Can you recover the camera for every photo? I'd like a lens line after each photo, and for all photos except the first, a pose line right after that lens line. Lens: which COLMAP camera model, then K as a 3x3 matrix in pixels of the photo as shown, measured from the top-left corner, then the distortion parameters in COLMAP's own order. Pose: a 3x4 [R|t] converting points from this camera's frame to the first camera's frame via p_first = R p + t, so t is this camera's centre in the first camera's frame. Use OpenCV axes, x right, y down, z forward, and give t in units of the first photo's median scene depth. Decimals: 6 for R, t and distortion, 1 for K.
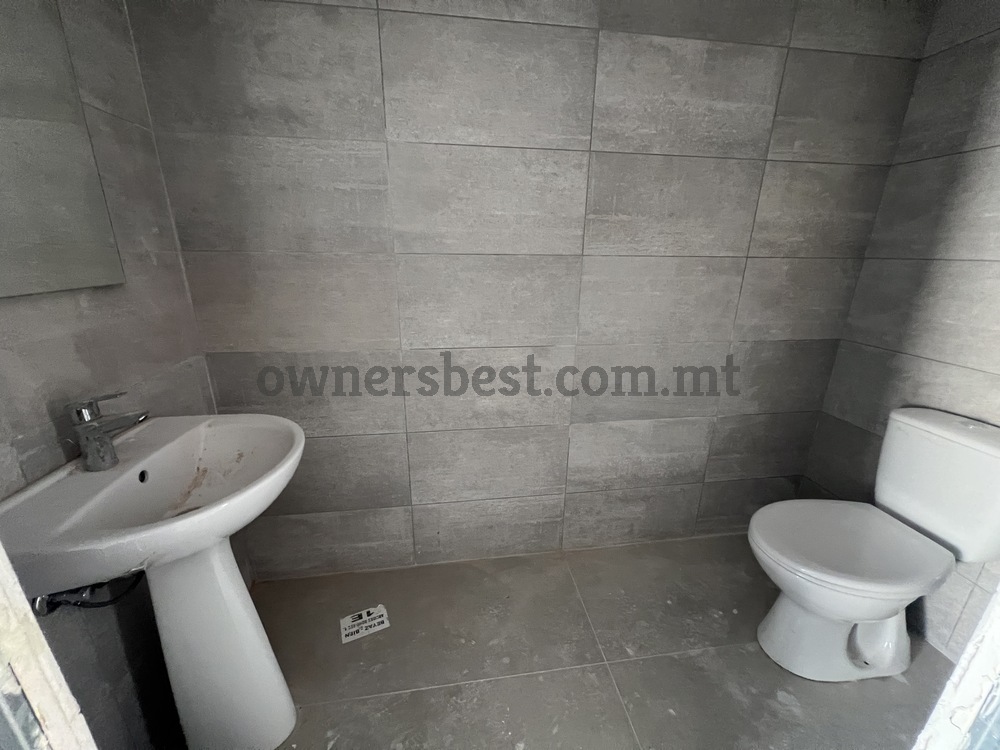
lens RADIAL K [[398.0, 0, 499.9], [0, 398.0, 377.3], [0, 0, 1]] dist [0.003681, -0.000867]
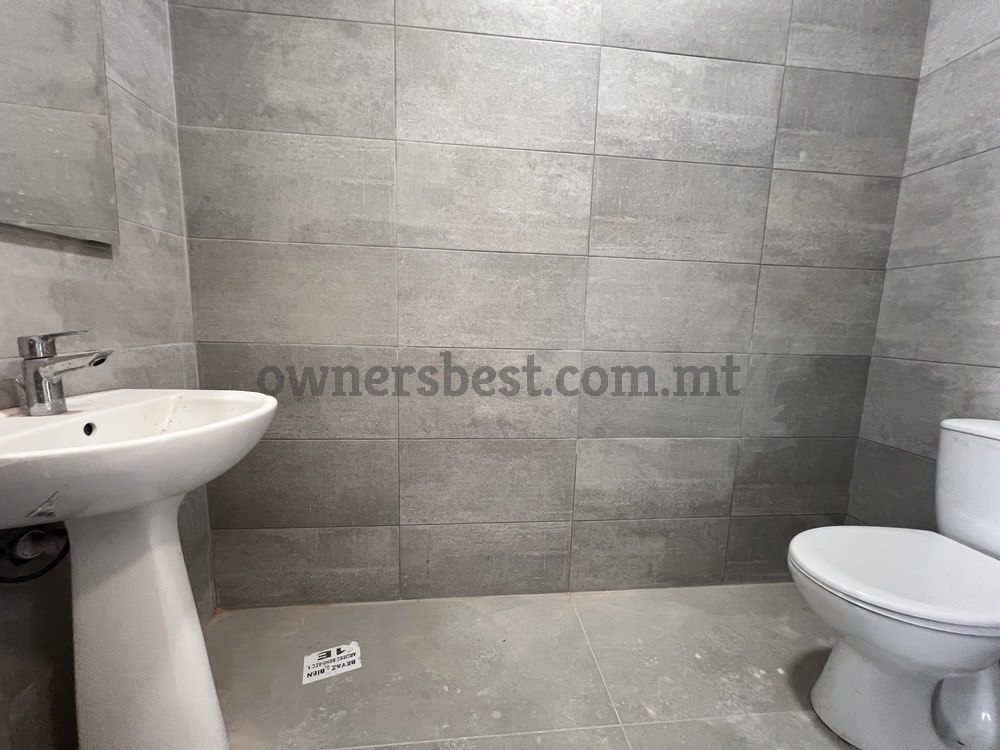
lens RADIAL K [[398.0, 0, 499.4], [0, 398.0, 375.4], [0, 0, 1]] dist [0.003681, -0.000867]
pose [[0.999030, 0.023059, -0.037515, 0.033476], [-0.029054, 0.985351, -0.168046, 0.157185], [0.033090, 0.168973, 0.985065, 0.079510]]
